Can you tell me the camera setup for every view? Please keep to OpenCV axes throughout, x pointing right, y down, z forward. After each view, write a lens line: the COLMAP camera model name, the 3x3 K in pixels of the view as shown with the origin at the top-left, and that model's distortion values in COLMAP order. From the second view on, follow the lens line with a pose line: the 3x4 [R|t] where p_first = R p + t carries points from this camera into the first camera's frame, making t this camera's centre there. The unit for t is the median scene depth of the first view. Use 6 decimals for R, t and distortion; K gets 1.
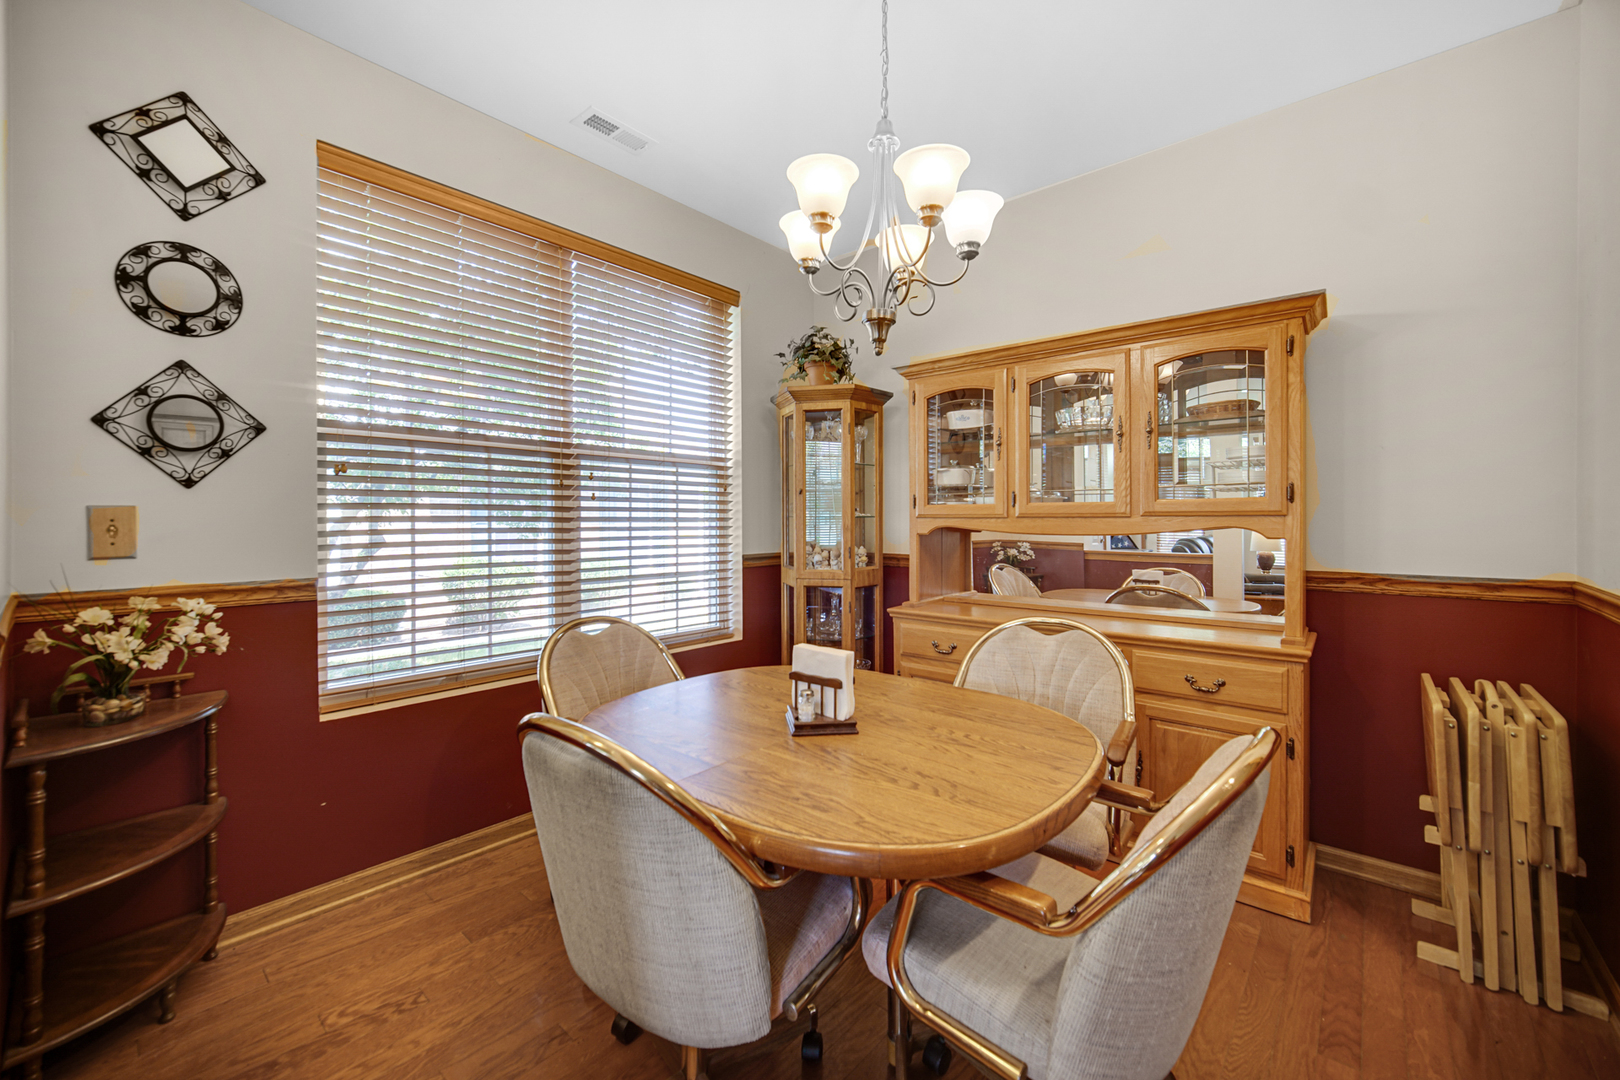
lens RADIAL K [[643.4, 0, 796.5], [0, 643.4, 517.7], [0, 0, 1]] dist [0.000590, 0.000309]
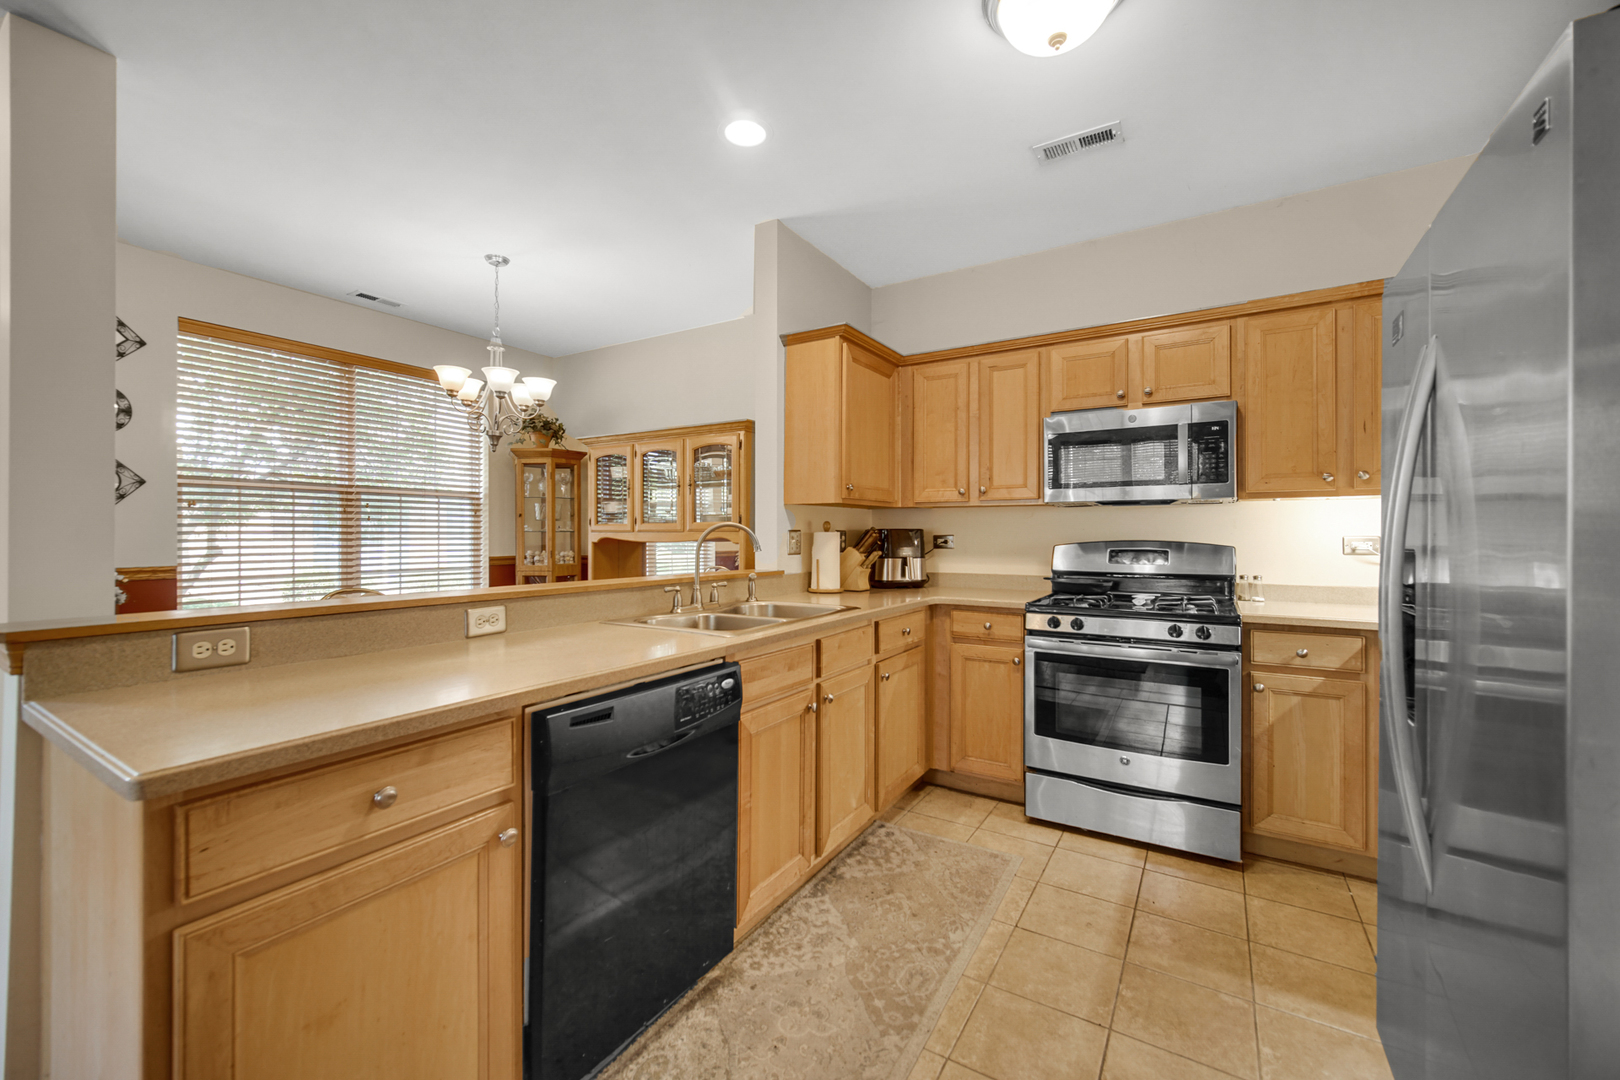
lens RADIAL K [[651.2, 0, 798.4], [0, 651.2, 530.7], [0, 0, 1]] dist [-0.001672, -0.000152]
pose [[0.987919, 0.001651, 0.154964, 0.569680], [-0.001369, 0.999997, -0.001928, -0.001437], [-0.154967, 0.001692, 0.987918, -0.882678]]
